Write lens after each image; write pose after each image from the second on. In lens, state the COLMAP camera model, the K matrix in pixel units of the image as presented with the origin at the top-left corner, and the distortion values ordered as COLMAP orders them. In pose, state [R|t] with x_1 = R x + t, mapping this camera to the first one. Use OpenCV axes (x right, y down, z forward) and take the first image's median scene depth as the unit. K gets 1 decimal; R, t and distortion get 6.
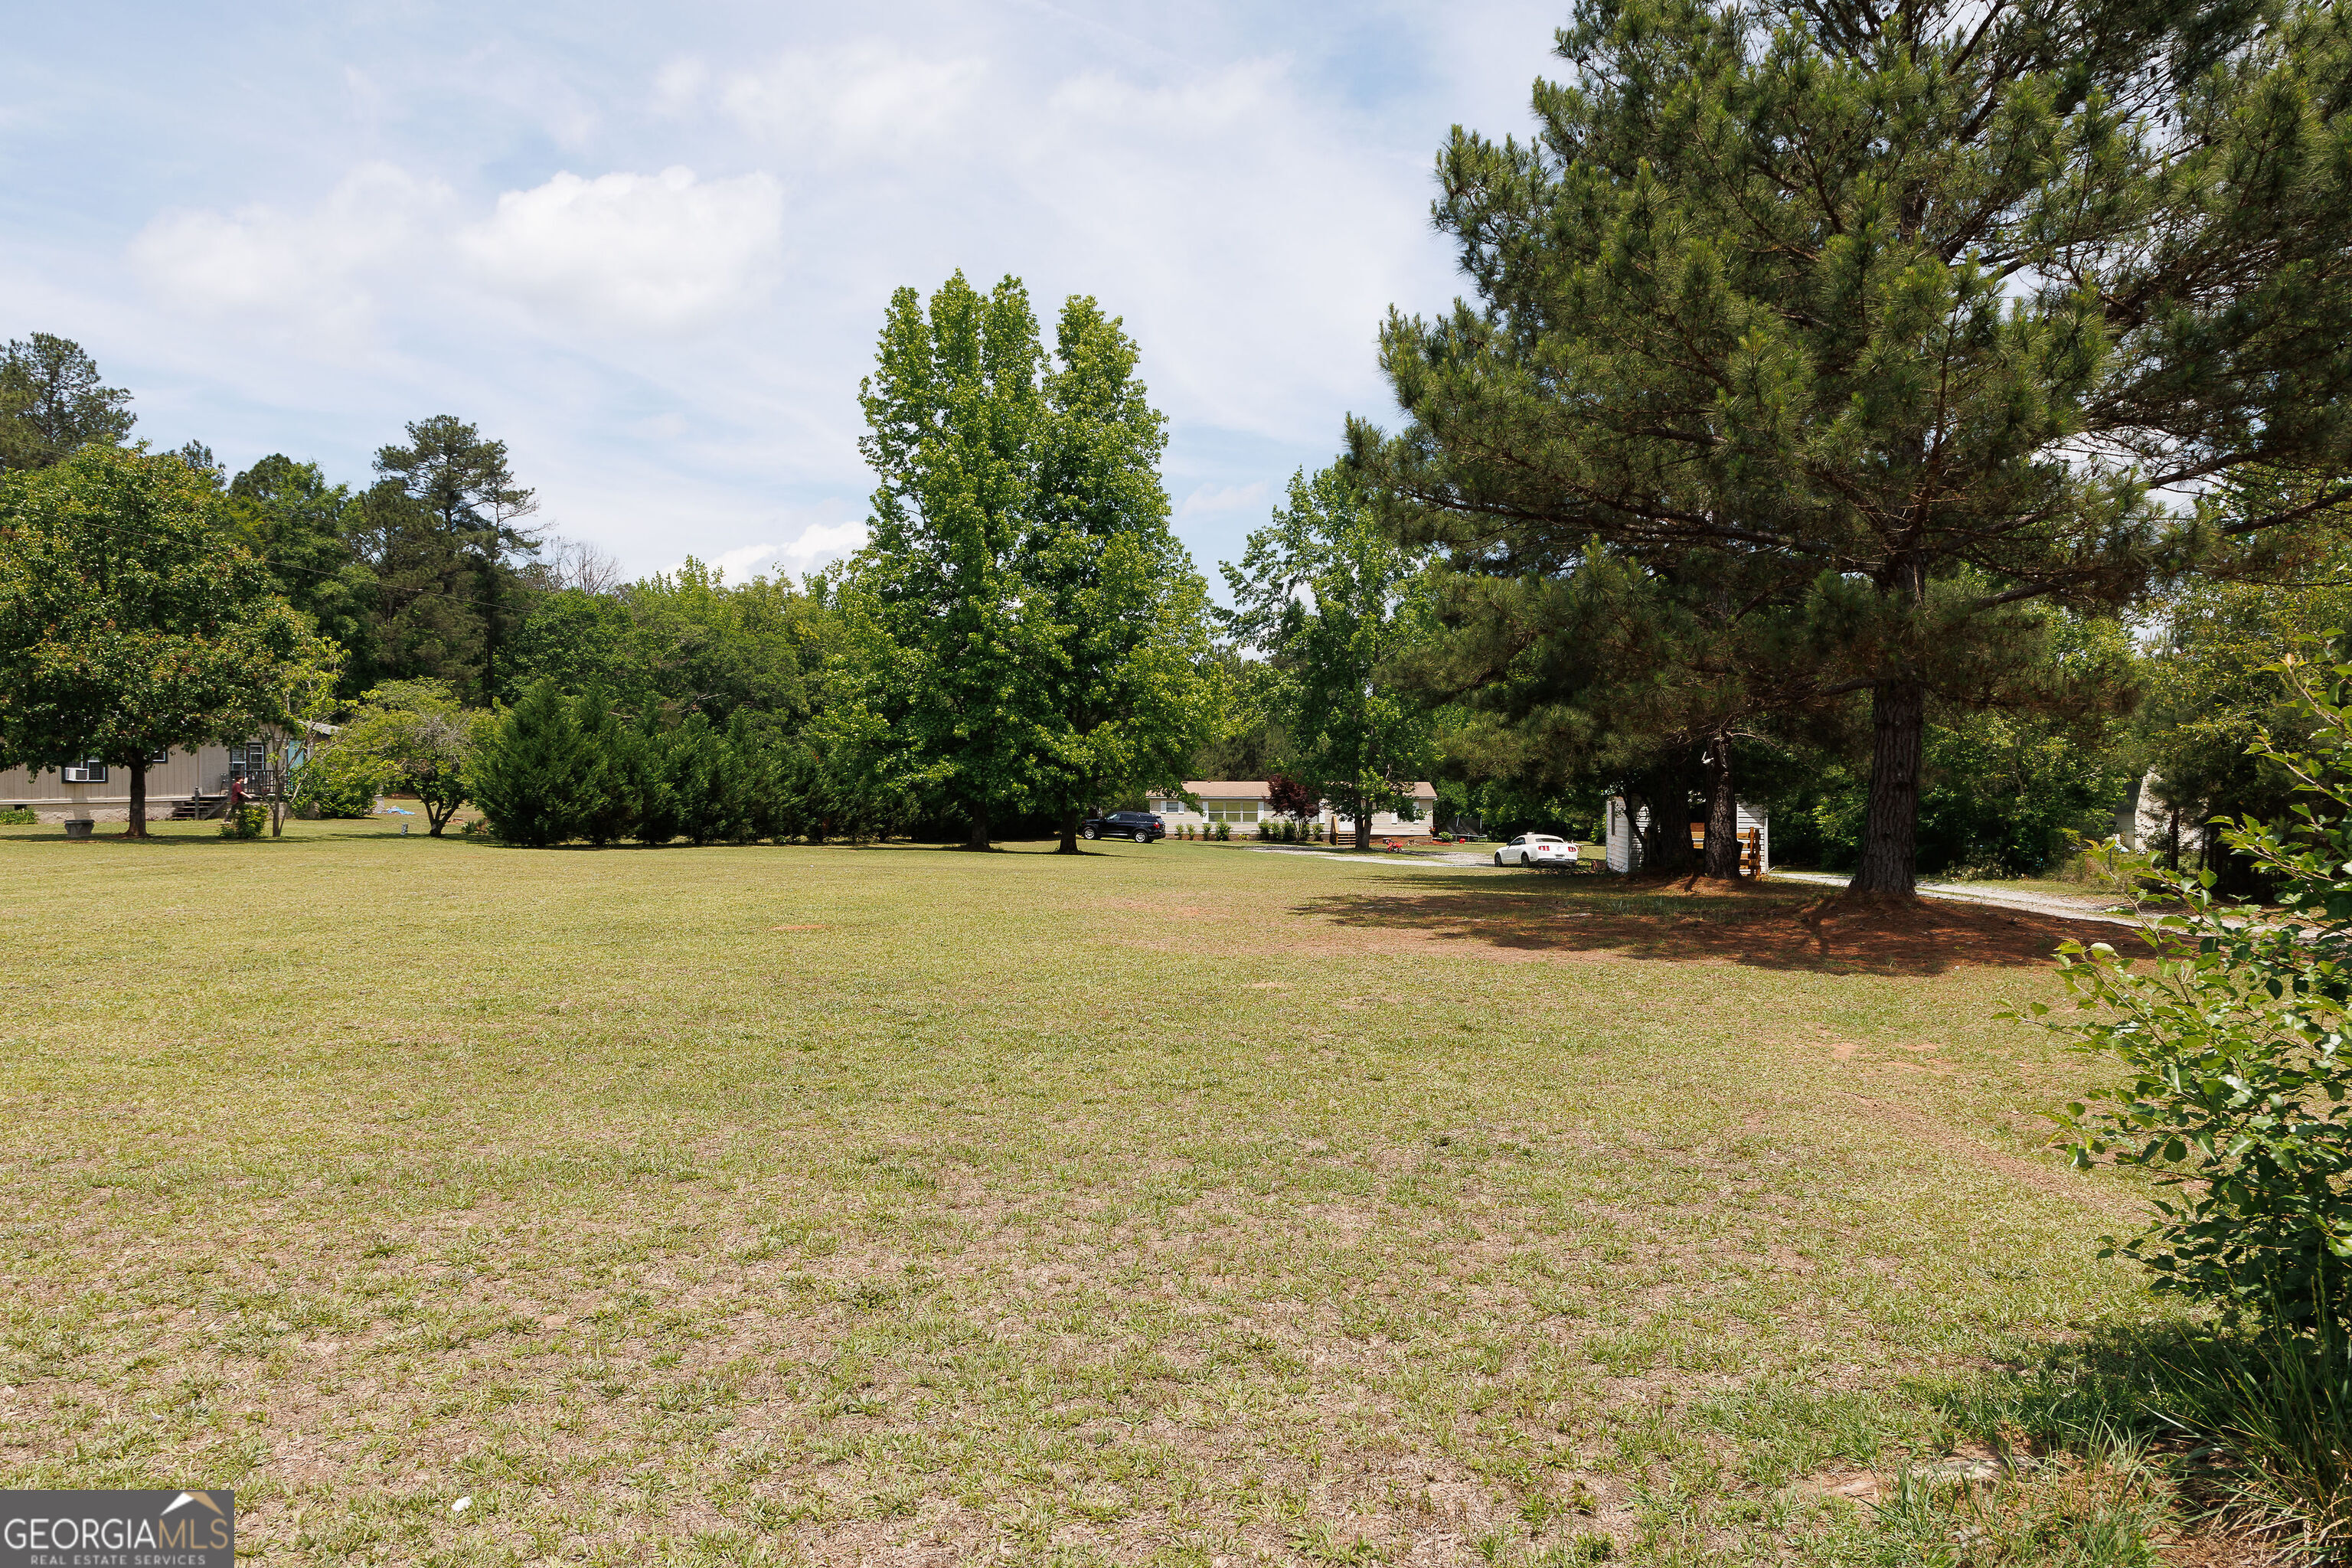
lens RADIAL K [[1581.3, 0, 1176.7], [0, 1581.3, 768.0], [0, 0, 1]] dist [0.012360, 0.002824]
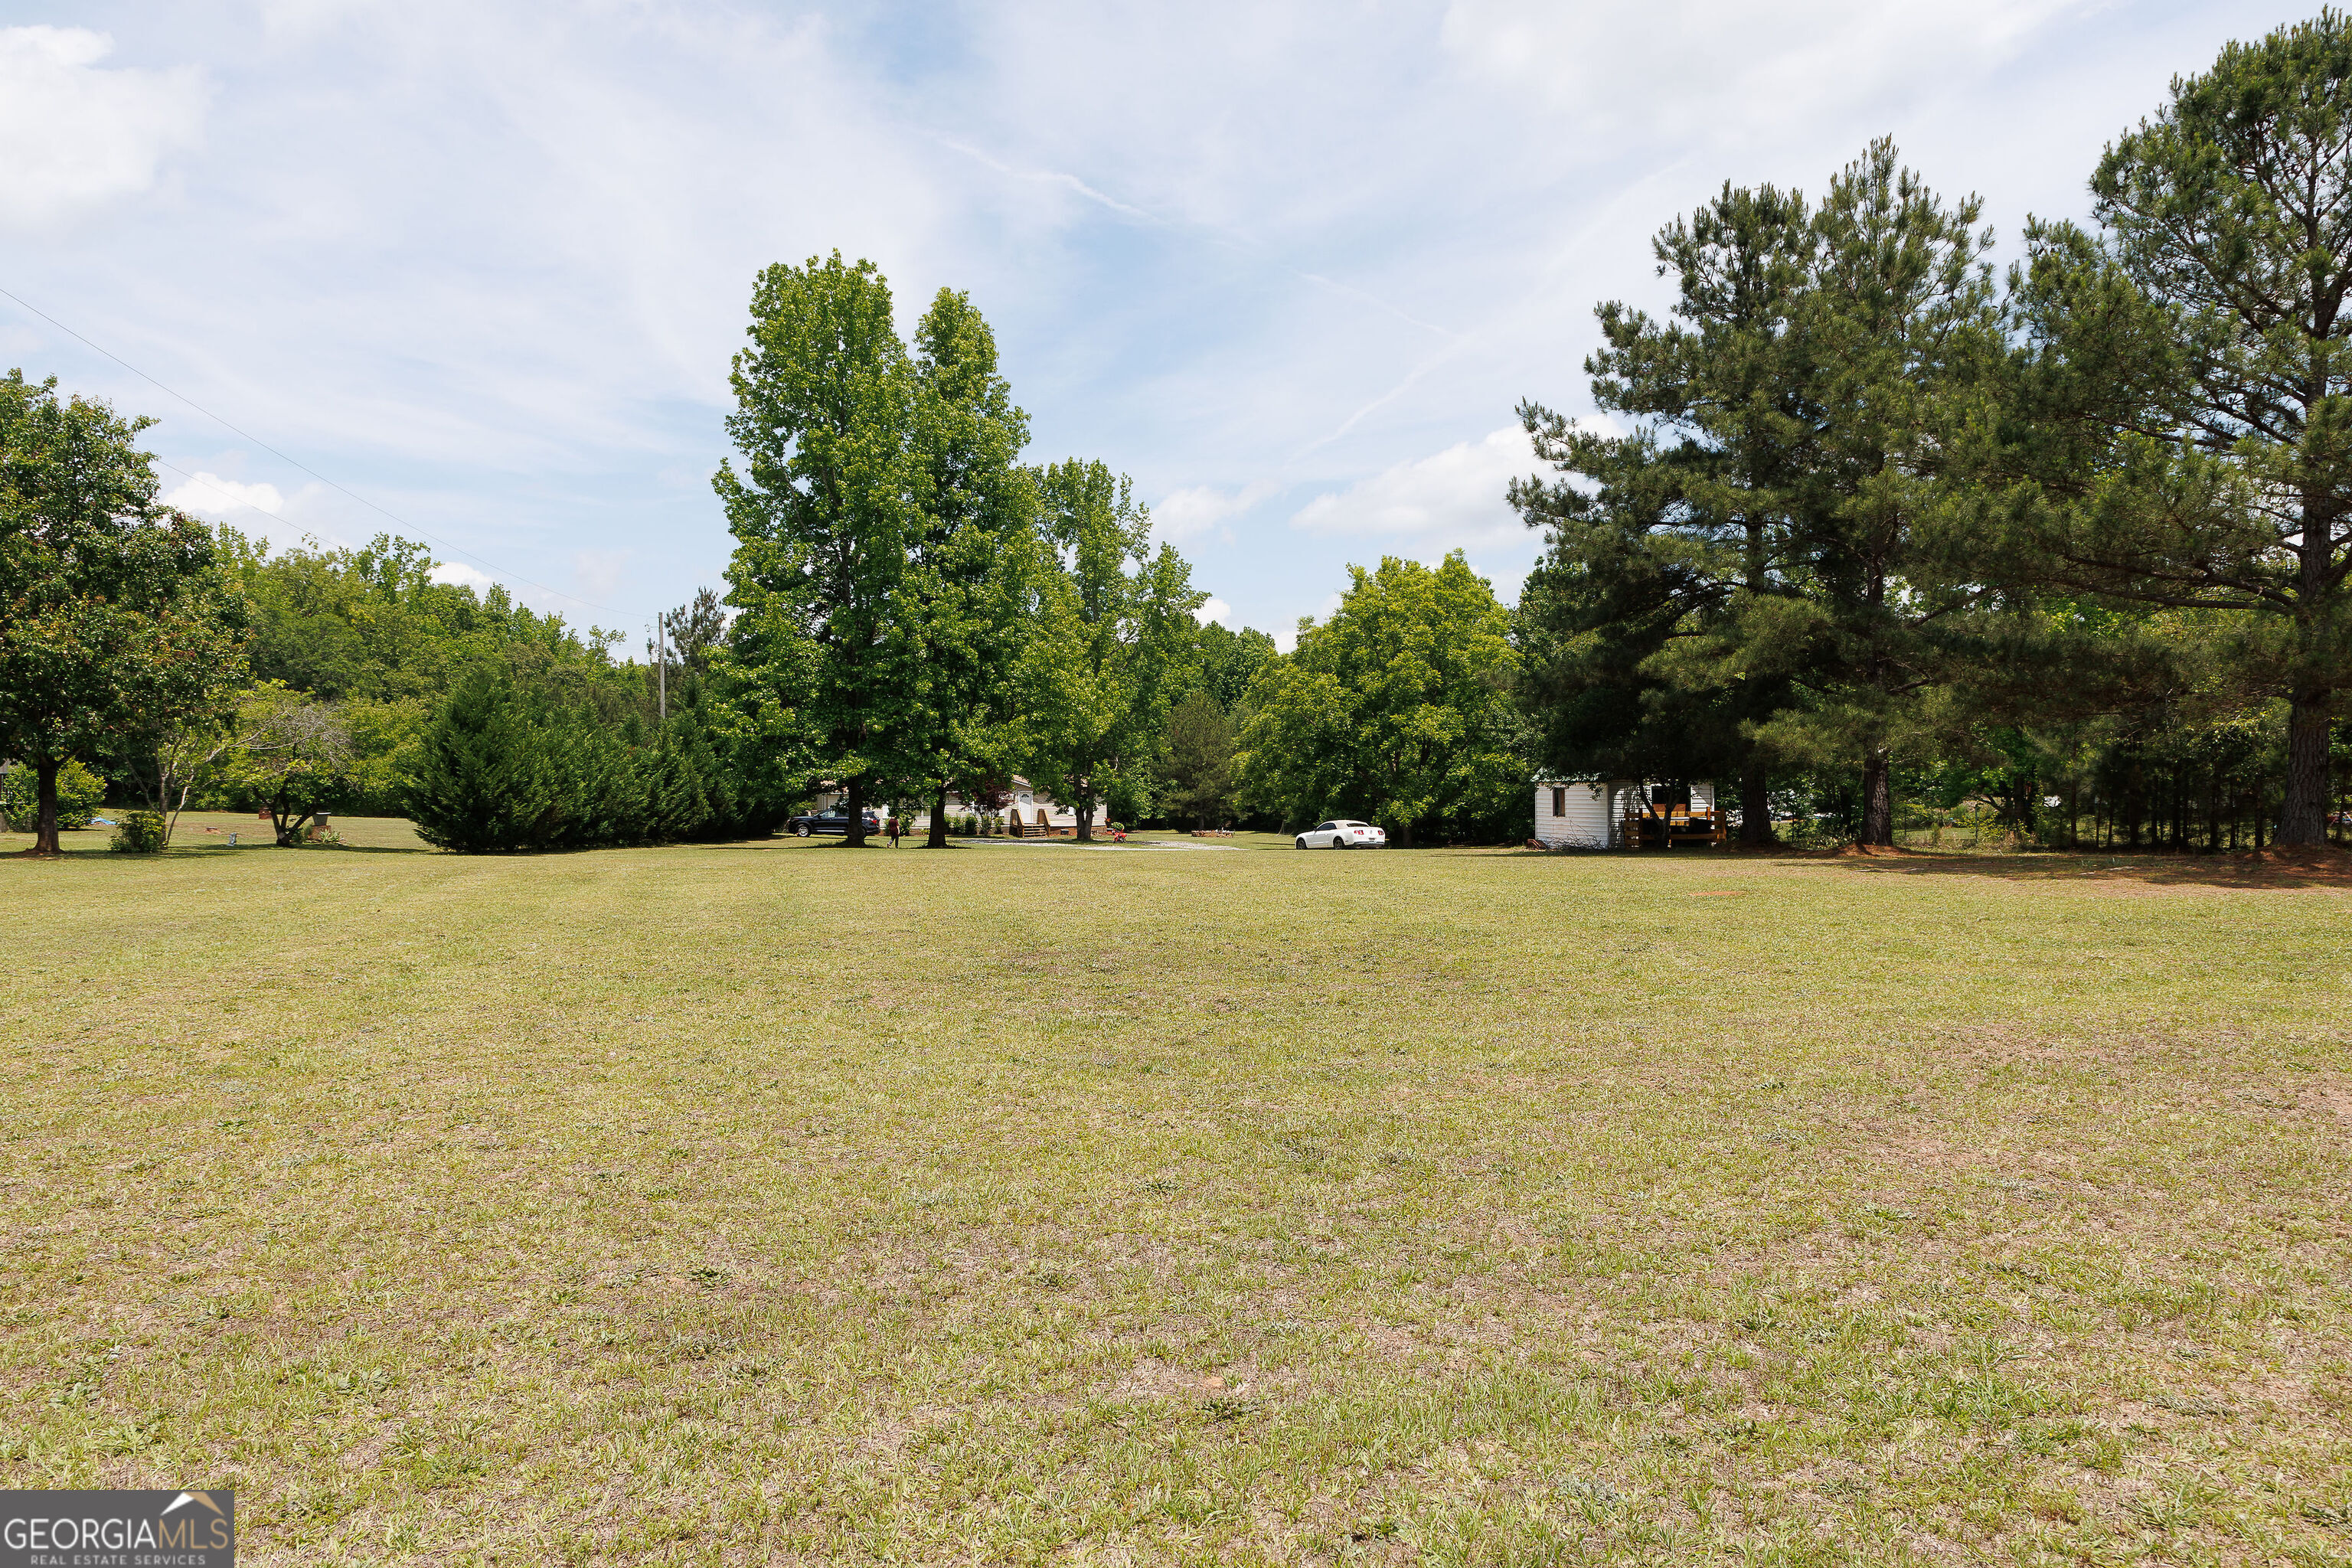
lens RADIAL K [[1581.3, 0, 1188.6], [0, 1581.3, 797.5], [0, 0, 1]] dist [0.012360, 0.002824]
pose [[0.944702, -0.015860, 0.327548, -0.249765], [0.008530, 0.999680, 0.023804, -0.000464], [-0.327820, -0.019694, 0.944535, 0.003890]]
